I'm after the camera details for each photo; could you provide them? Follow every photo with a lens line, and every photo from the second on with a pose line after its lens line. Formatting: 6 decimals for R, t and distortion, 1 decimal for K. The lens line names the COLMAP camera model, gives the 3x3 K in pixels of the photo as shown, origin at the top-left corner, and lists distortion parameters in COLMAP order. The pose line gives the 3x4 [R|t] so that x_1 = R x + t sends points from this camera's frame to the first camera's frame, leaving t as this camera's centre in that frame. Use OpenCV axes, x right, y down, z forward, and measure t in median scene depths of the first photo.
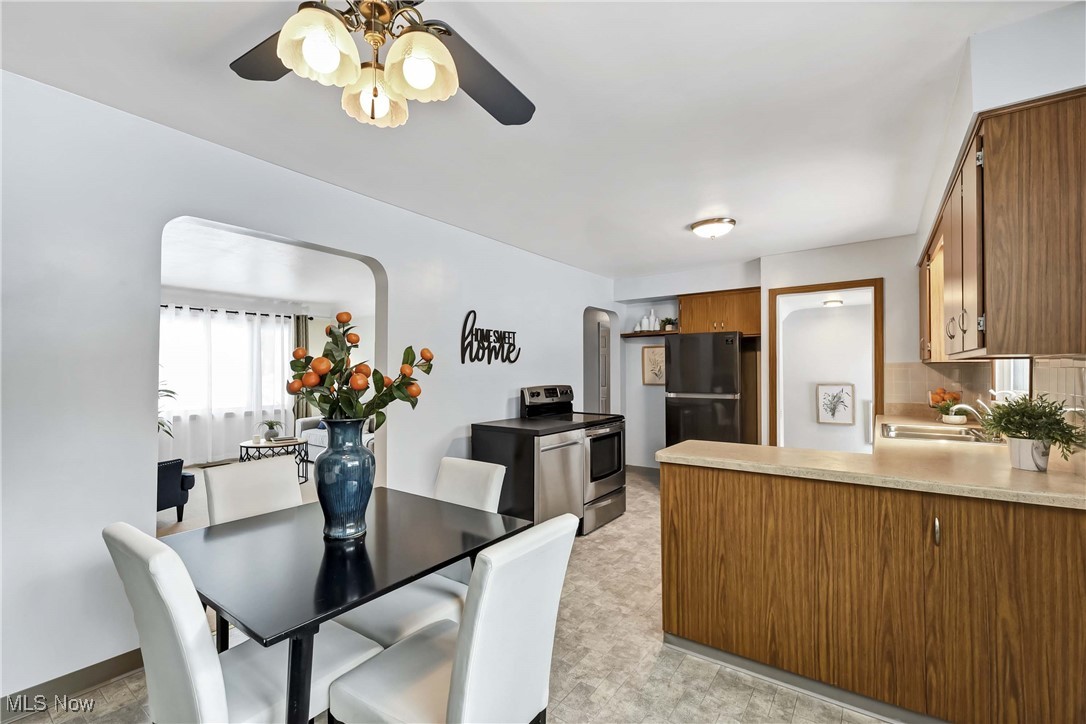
lens RADIAL K [[494.1, 0, 523.1], [0, 494.1, 363.1], [0, 0, 1]] dist [0.000096, -0.000049]
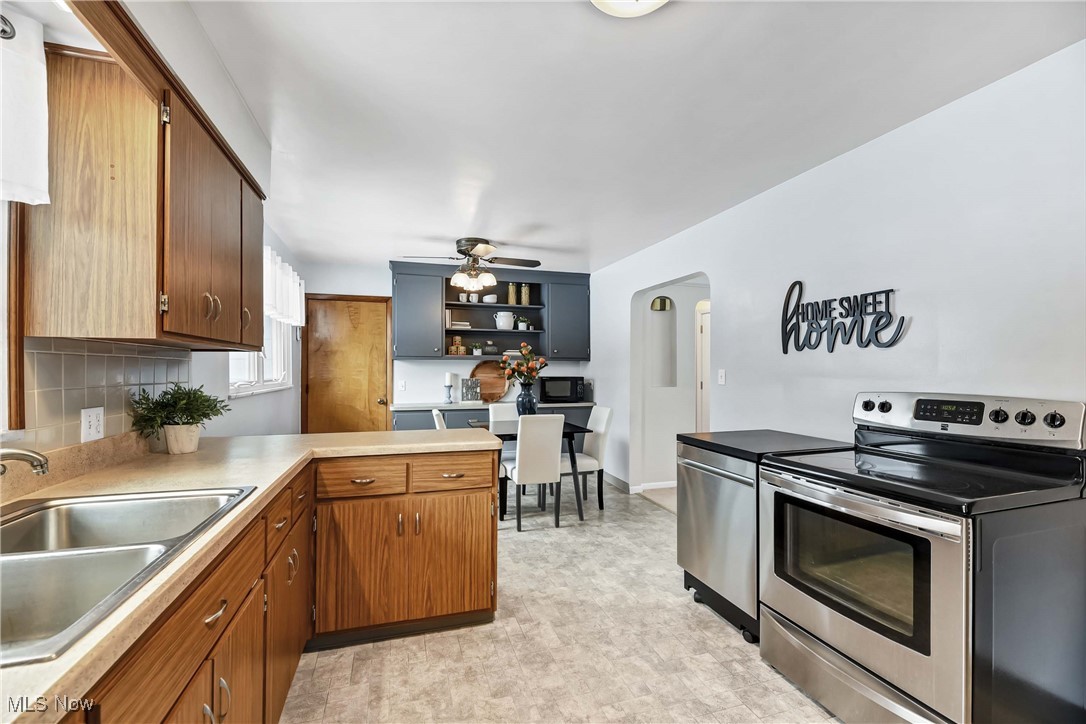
lens RADIAL K [[456.3, 0, 543.0], [0, 456.3, 362.0], [0, 0, 1]] dist [-0.001211, -0.000040]
pose [[-0.590944, -0.011512, -0.806631, 0.665991], [0.009462, 0.999730, -0.021200, 0.024920], [0.806657, -0.020160, -0.590676, 1.080948]]
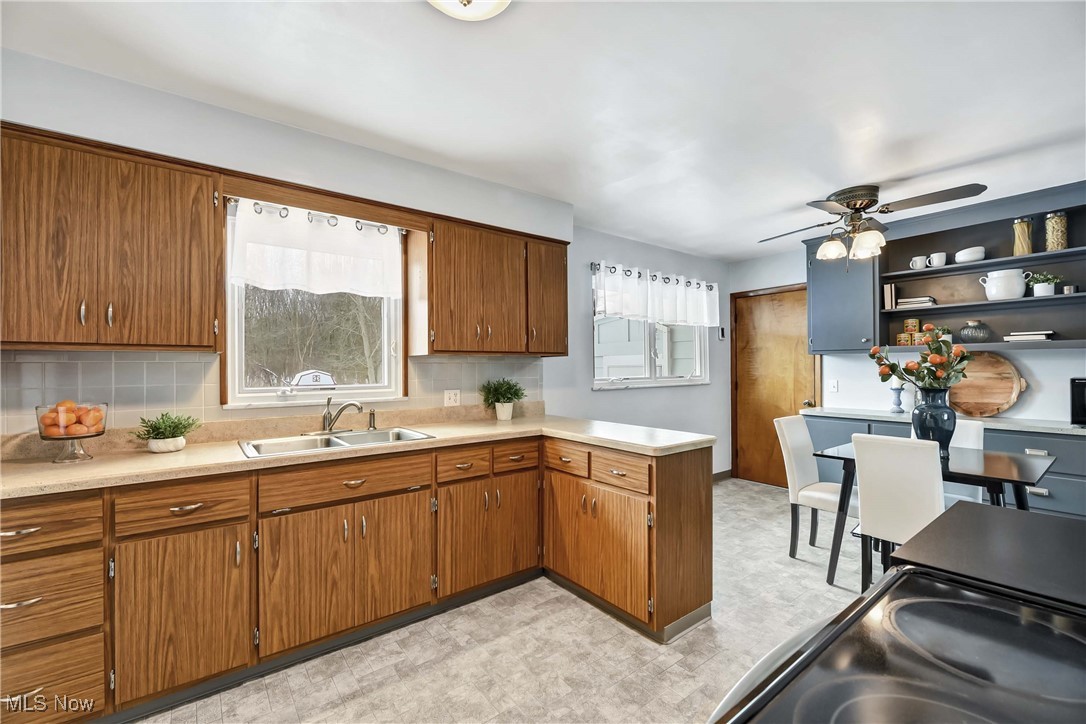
lens RADIAL K [[458.9, 0, 514.0], [0, 458.9, 361.2], [0, 0, 1]] dist [-0.001761, -0.000278]
pose [[-0.951140, 0.014730, 0.308409, 0.244423], [0.007100, 0.999641, -0.025847, 0.025149], [-0.308679, -0.022394, -0.950903, 1.241379]]
